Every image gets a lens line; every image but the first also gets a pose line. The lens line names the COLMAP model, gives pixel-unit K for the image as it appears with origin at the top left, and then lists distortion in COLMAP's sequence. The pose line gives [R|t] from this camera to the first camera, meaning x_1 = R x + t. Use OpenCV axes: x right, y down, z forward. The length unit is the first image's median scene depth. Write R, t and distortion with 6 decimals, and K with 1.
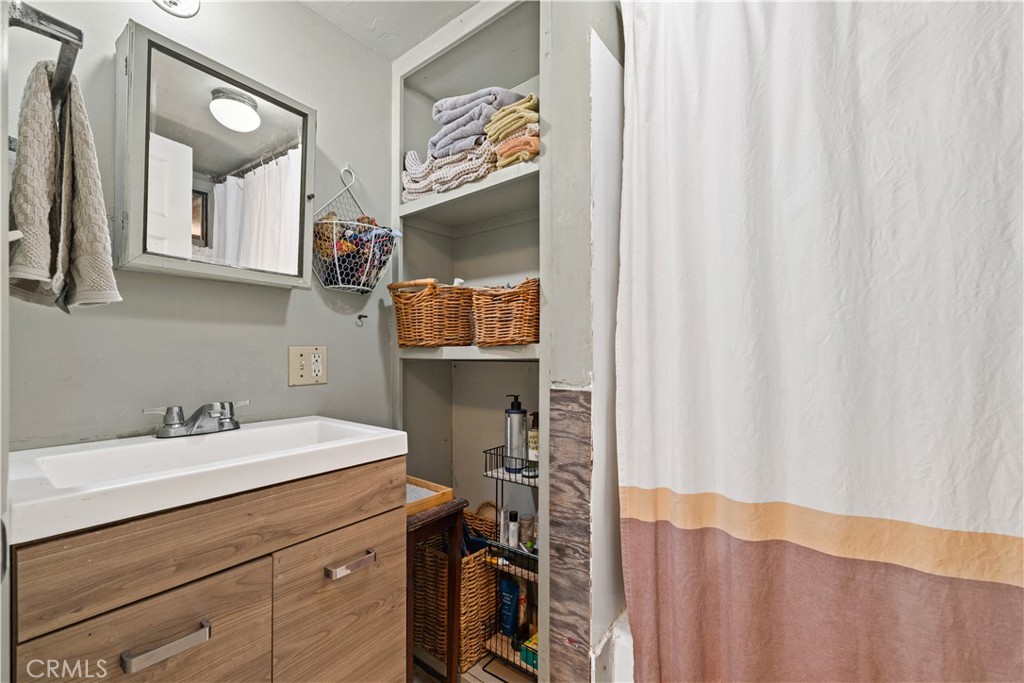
lens RADIAL K [[423.3, 0, 497.5], [0, 423.3, 353.0], [0, 0, 1]] dist [0.000218, 0.000278]
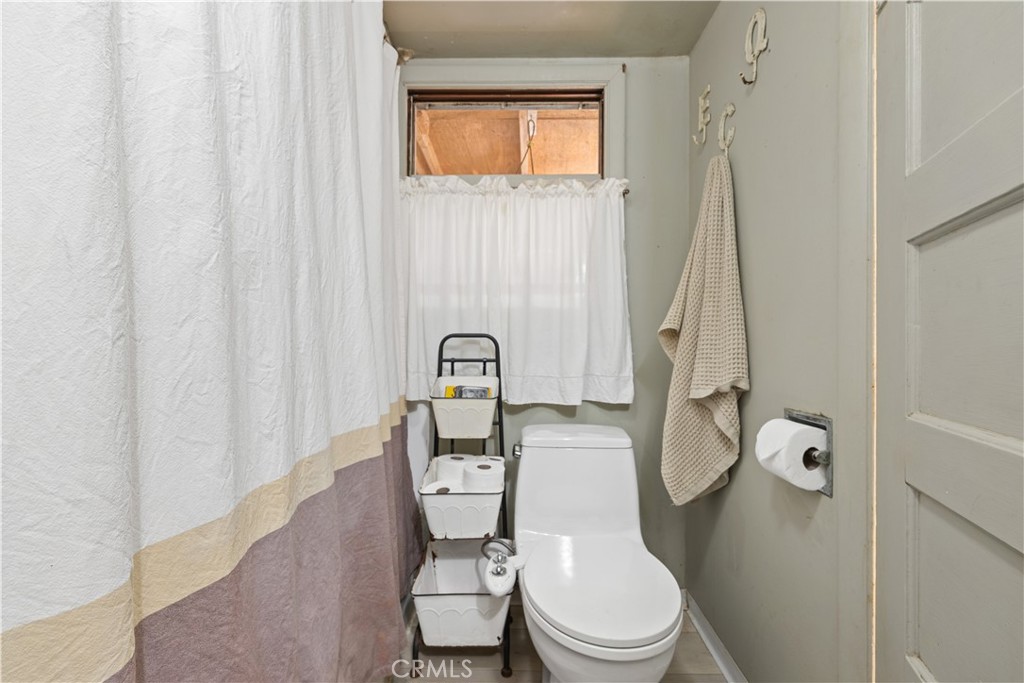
lens RADIAL K [[423.3, 0, 497.5], [0, 423.3, 353.0], [0, 0, 1]] dist [0.000218, 0.000278]
pose [[-0.628595, -0.004093, 0.777722, -0.022386], [0.001269, 0.999979, 0.006289, 0.115069], [-0.777732, 0.004940, -0.628577, 1.130746]]
